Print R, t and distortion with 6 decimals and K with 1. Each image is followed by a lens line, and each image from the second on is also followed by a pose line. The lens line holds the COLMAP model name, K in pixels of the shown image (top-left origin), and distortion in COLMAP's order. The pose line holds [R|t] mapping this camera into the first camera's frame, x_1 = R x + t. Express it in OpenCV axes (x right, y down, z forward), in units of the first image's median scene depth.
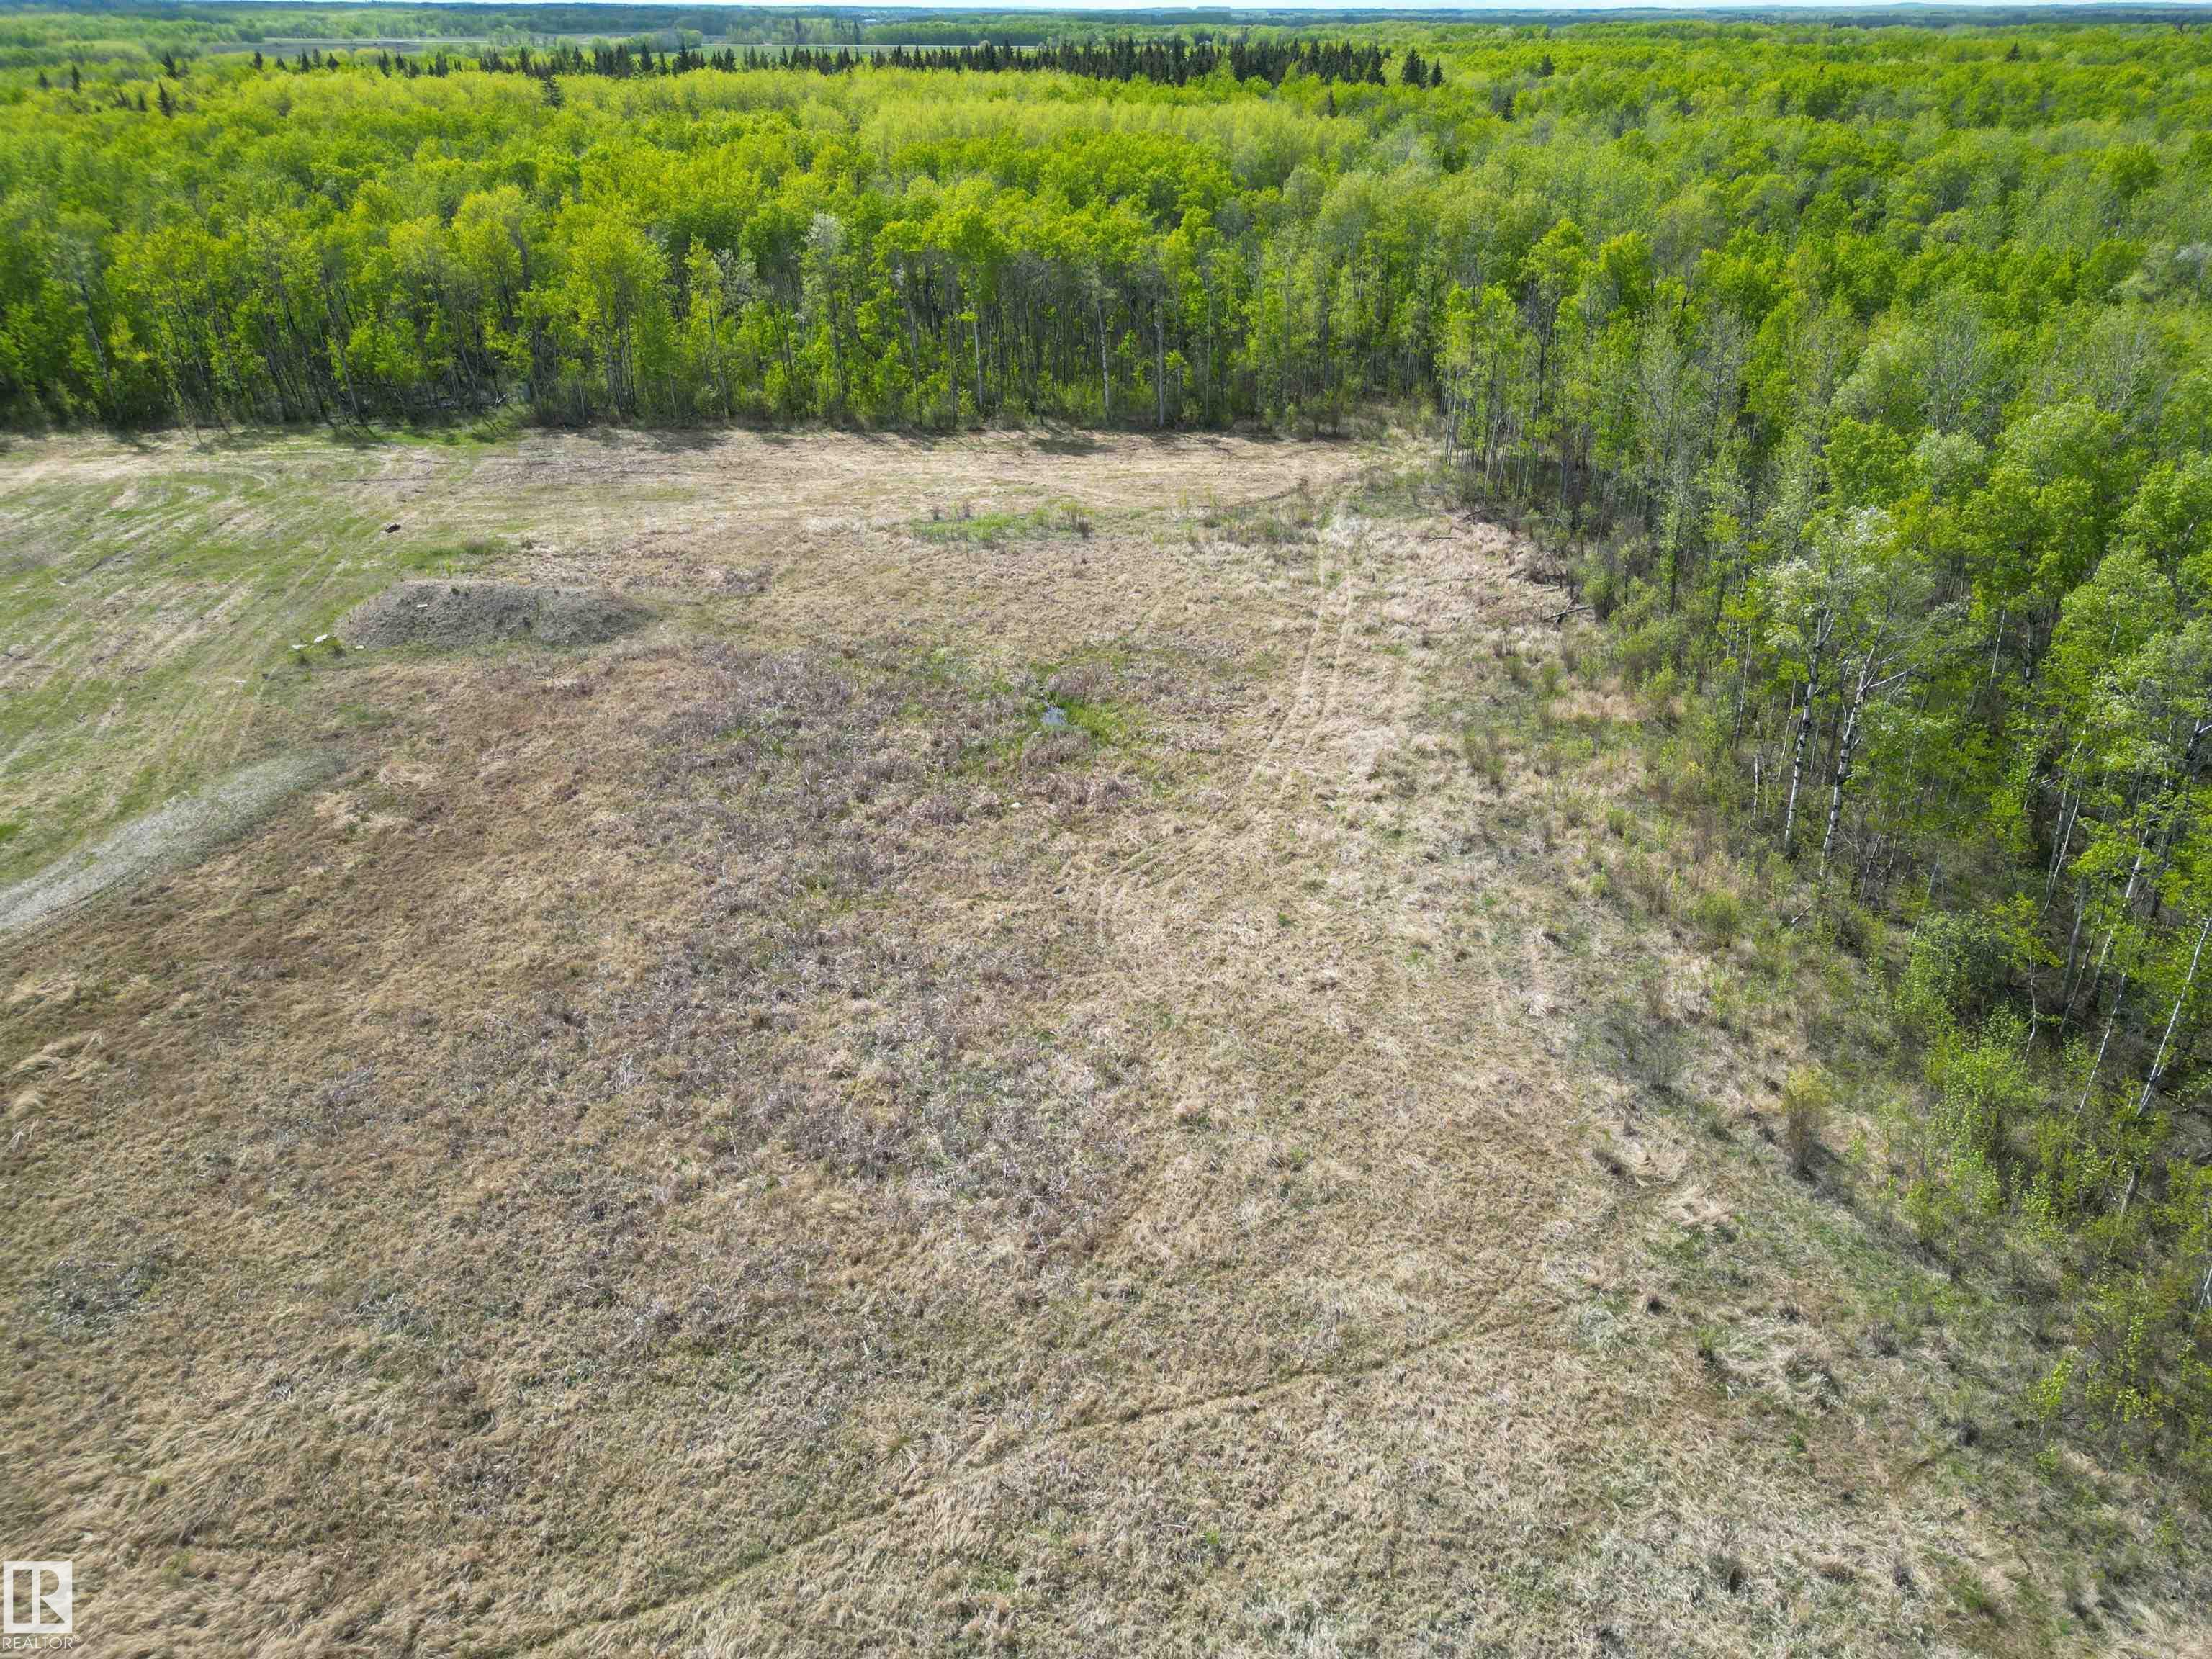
lens RADIAL K [[1557.8, 0, 1116.5], [0, 1557.8, 811.5], [0, 0, 1]] dist [0.047179, -0.030220]
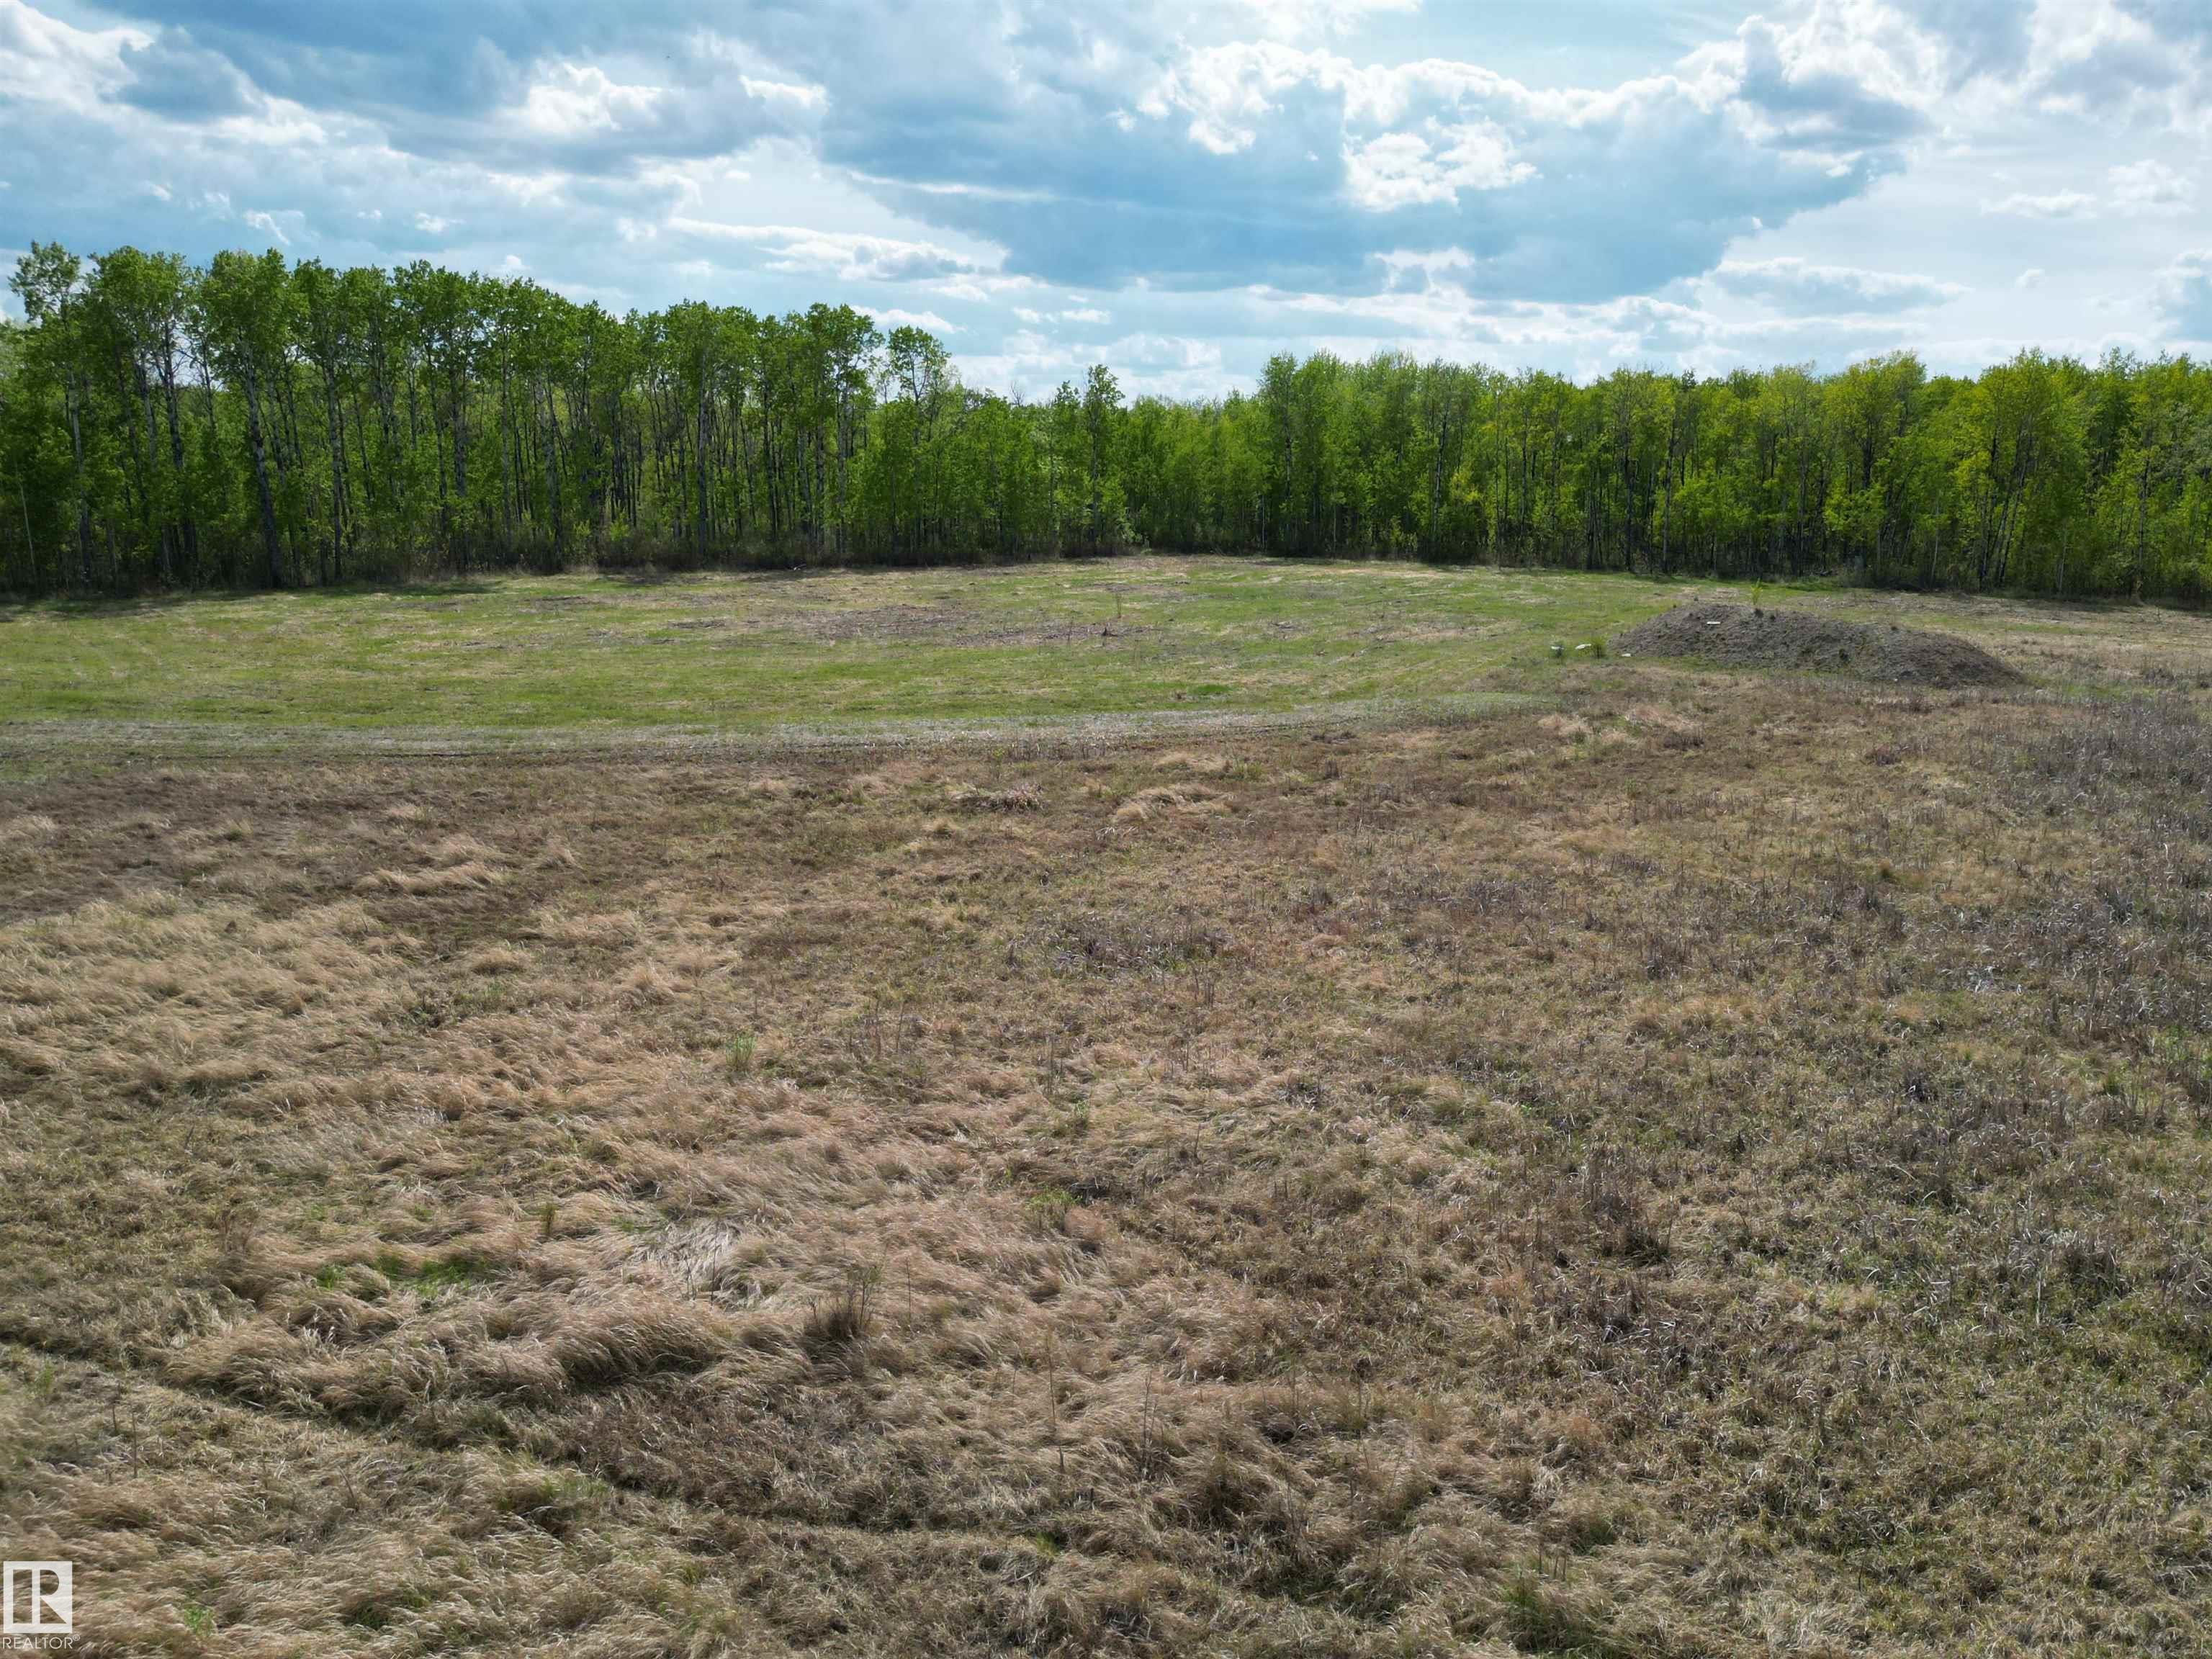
lens RADIAL K [[1663.4, 0, 1105.3], [0, 1663.4, 846.7], [0, 0, 1]] dist [0.060849, -0.054603]
pose [[0.735655, 0.166782, -0.656503, -0.218163], [-0.317664, 0.940968, -0.116915, 0.378637], [0.598249, 0.294556, 0.745208, 0.512074]]
